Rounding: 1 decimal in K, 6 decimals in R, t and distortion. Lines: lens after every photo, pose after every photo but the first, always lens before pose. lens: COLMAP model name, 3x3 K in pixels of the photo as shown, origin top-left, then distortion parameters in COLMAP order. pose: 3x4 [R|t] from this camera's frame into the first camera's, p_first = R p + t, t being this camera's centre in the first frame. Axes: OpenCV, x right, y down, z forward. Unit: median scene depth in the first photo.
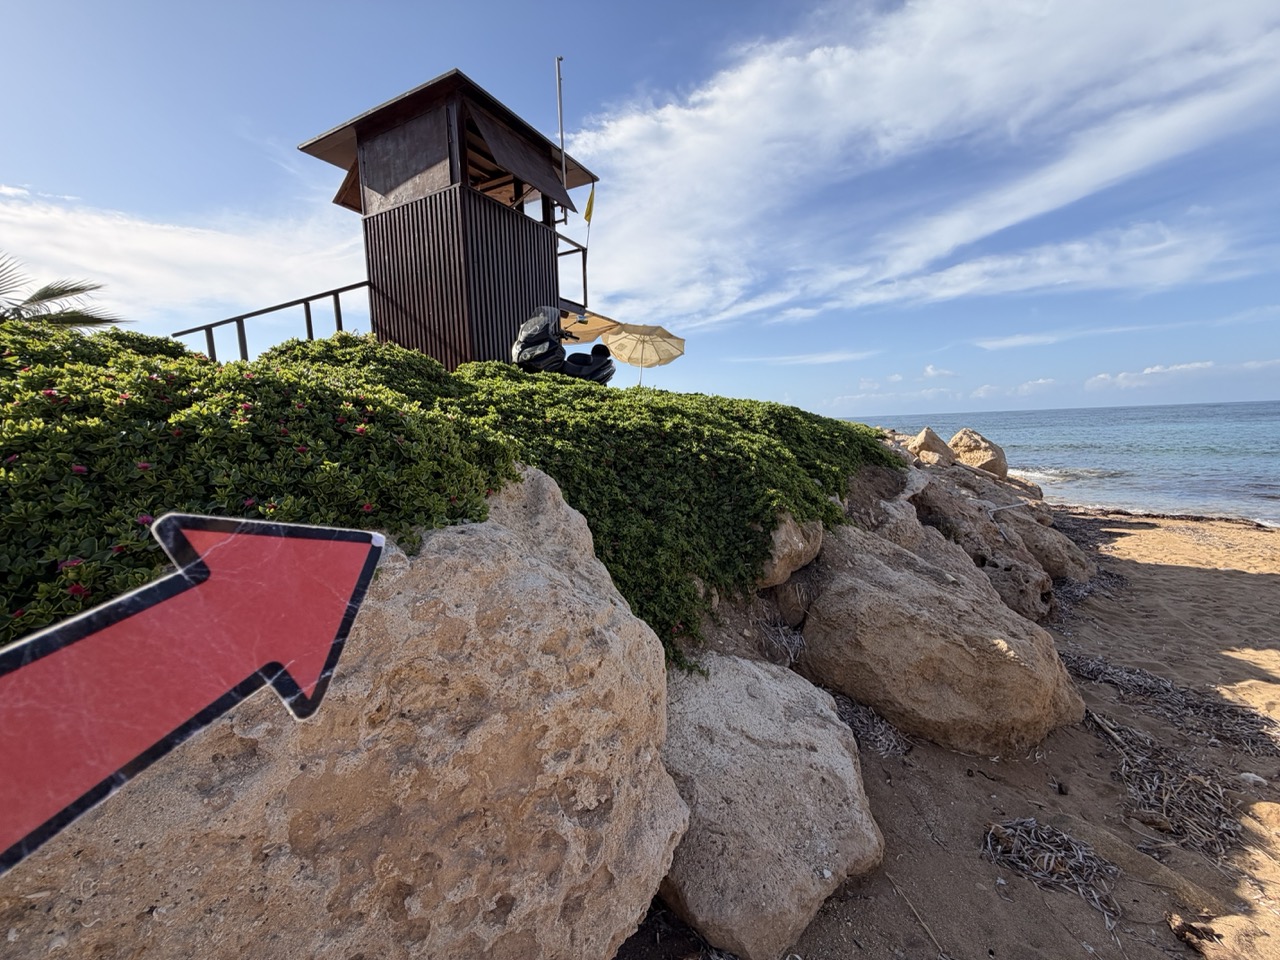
lens RADIAL K [[508.0, 0, 640.0], [0, 508.0, 480.0], [0, 0, 1]] dist [-0.000543, 0.000232]
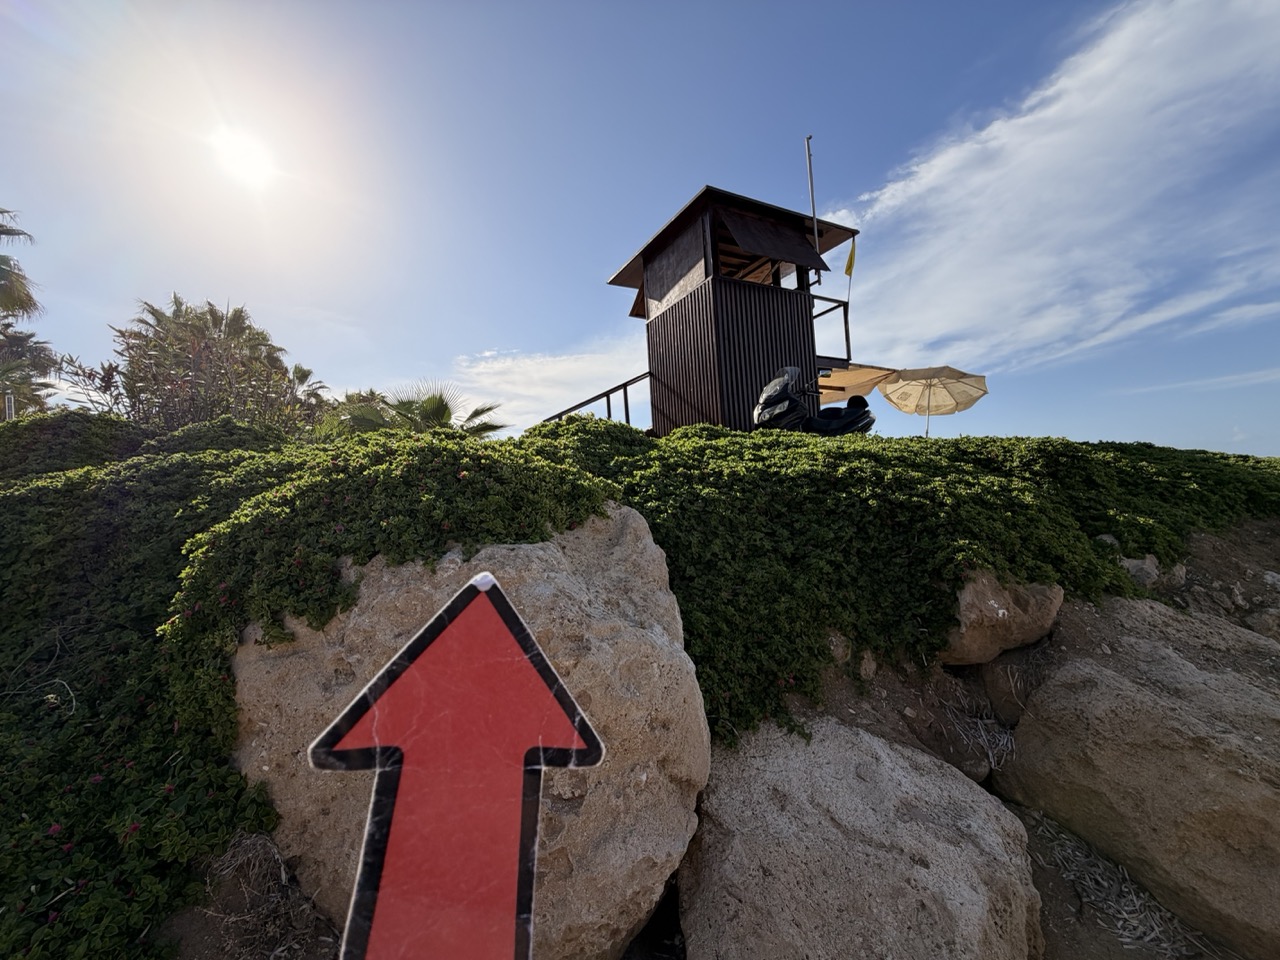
lens RADIAL K [[508.0, 0, 640.0], [0, 508.0, 480.0], [0, 0, 1]] dist [-0.000543, 0.000232]
pose [[0.833126, -0.047456, -0.551044, 0.281115], [-0.022706, 0.992537, -0.119808, 0.032258], [0.552617, 0.112327, 0.825831, 0.033792]]
